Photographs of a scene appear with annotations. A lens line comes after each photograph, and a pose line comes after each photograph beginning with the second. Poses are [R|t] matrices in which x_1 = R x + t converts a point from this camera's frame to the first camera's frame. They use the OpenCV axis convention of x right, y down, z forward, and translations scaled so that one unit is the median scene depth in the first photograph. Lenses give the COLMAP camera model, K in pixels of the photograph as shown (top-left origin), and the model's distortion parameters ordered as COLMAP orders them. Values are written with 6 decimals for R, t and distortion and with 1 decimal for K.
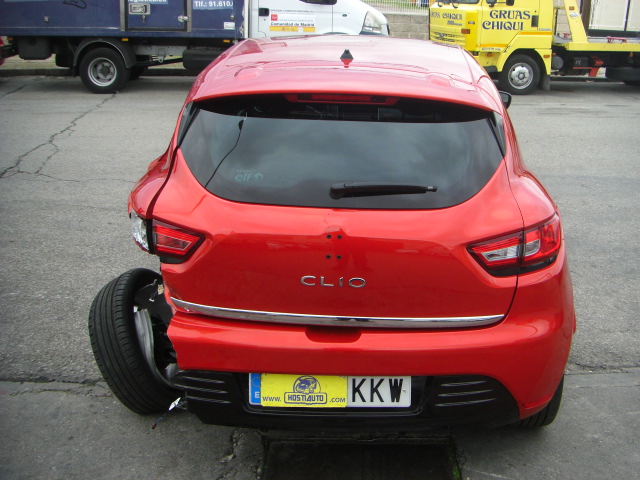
lens RADIAL K [[719.2, 0, 363.7], [0, 719.2, 214.7], [0, 0, 1]] dist [-0.152473, 0.052295]
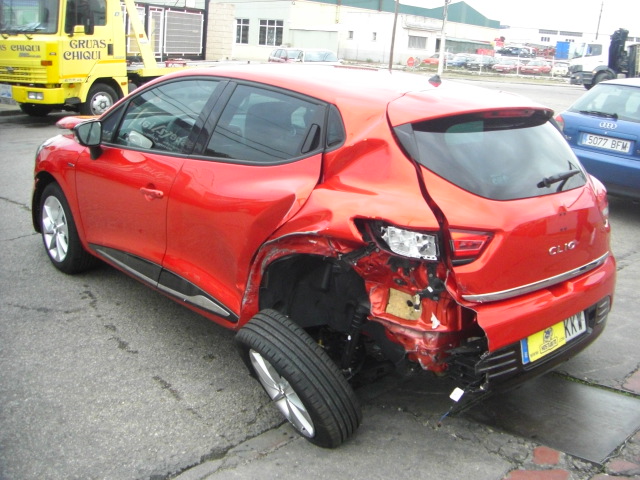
lens RADIAL K [[719.2, 0, 363.7], [0, 719.2, 214.7], [0, 0, 1]] dist [-0.152473, 0.052295]
pose [[0.712338, -0.161387, 0.683029, -0.243635], [0.184948, 0.981969, 0.039137, -0.017753], [-0.677029, 0.098446, 0.729342, 0.057856]]
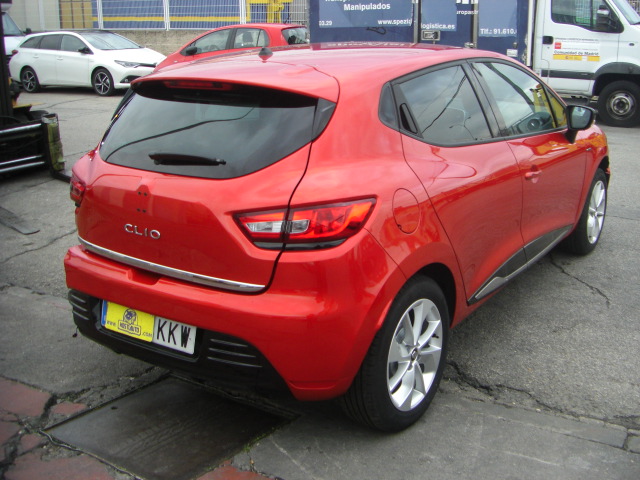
lens RADIAL K [[719.2, 0, 363.7], [0, 719.2, 214.7], [0, 0, 1]] dist [-0.152473, 0.052295]
pose [[0.852510, 0.108195, -0.511390, 0.179744], [-0.133678, 0.990937, -0.013194, 0.006394], [0.505328, 0.079610, 0.859247, 0.033176]]
